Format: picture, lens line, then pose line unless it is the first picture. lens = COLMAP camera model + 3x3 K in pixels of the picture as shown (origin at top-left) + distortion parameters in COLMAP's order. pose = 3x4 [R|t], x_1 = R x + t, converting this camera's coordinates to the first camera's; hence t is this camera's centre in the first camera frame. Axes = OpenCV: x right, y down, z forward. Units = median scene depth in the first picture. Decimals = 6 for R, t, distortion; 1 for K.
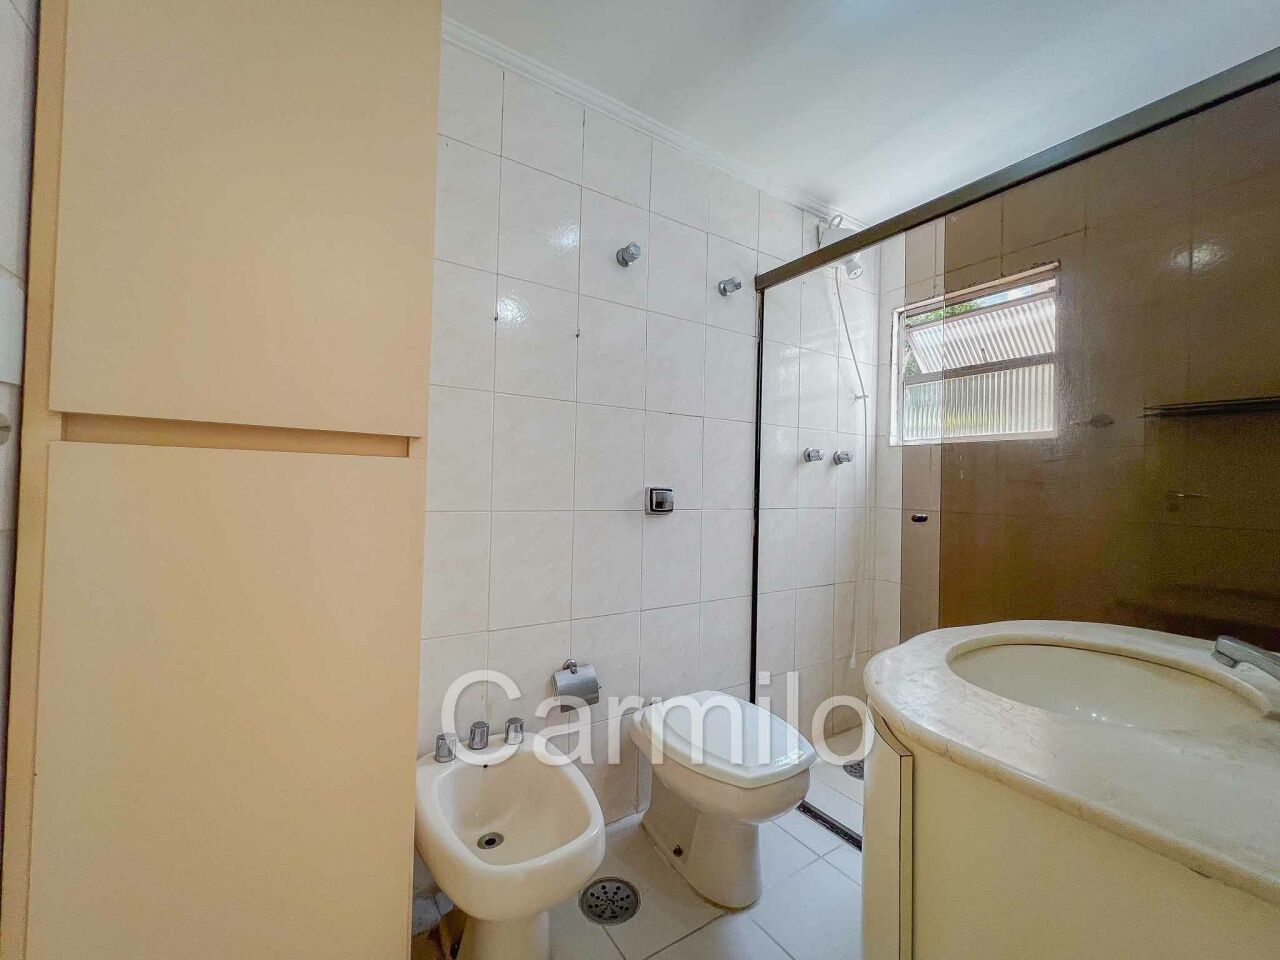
lens RADIAL K [[509.7, 0, 635.9], [0, 509.7, 479.8], [0, 0, 1]] dist [-0.005650, 0.001868]
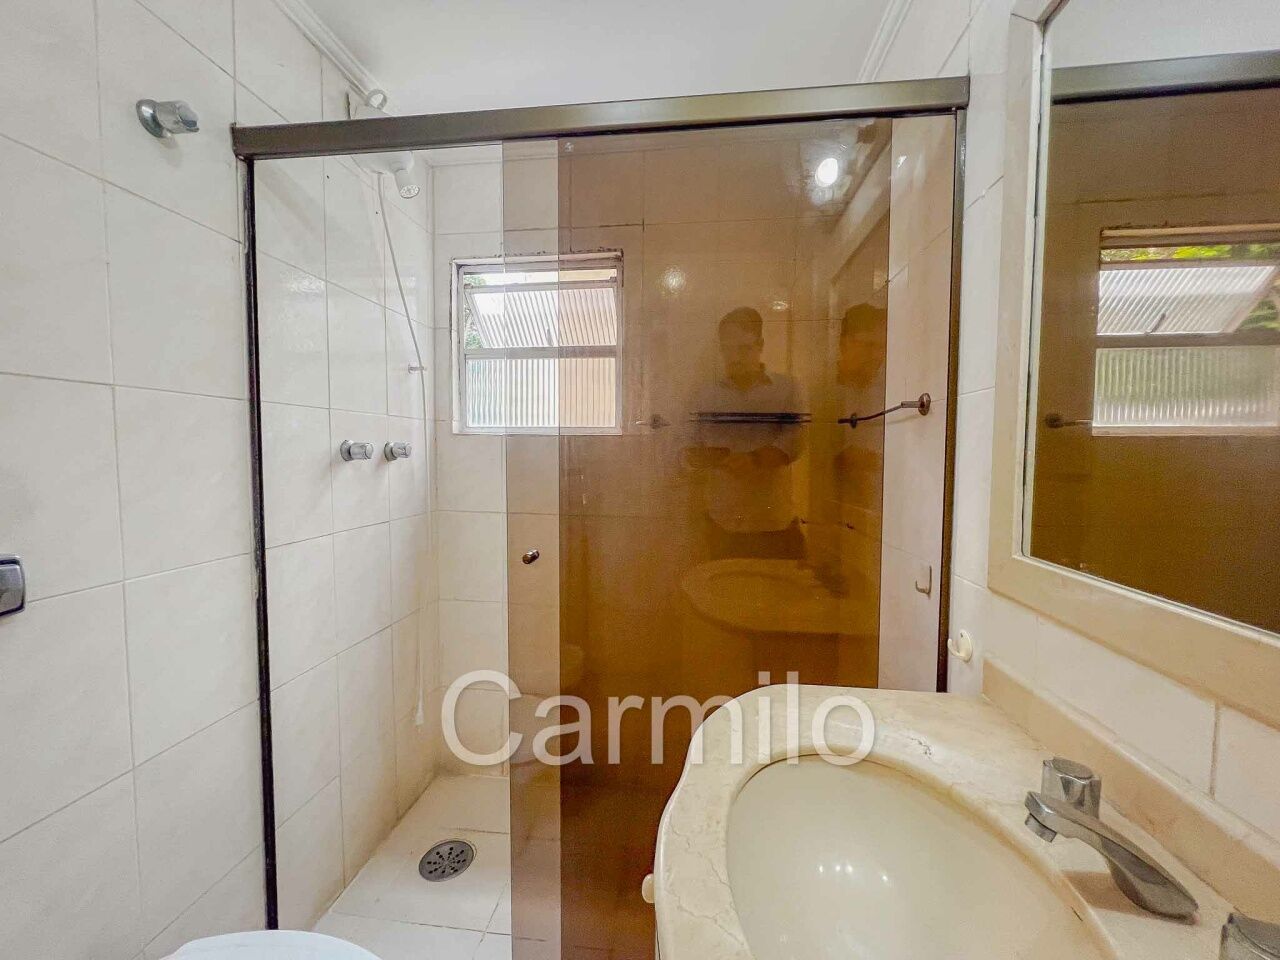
lens RADIAL K [[509.7, 0, 632.0], [0, 509.7, 476.9], [0, 0, 1]] dist [-0.005650, 0.001868]
pose [[0.637373, -0.061958, 0.768060, 0.064649], [0.001007, 0.996828, 0.079577, -0.068012], [-0.770555, -0.049947, 0.635414, 0.296547]]
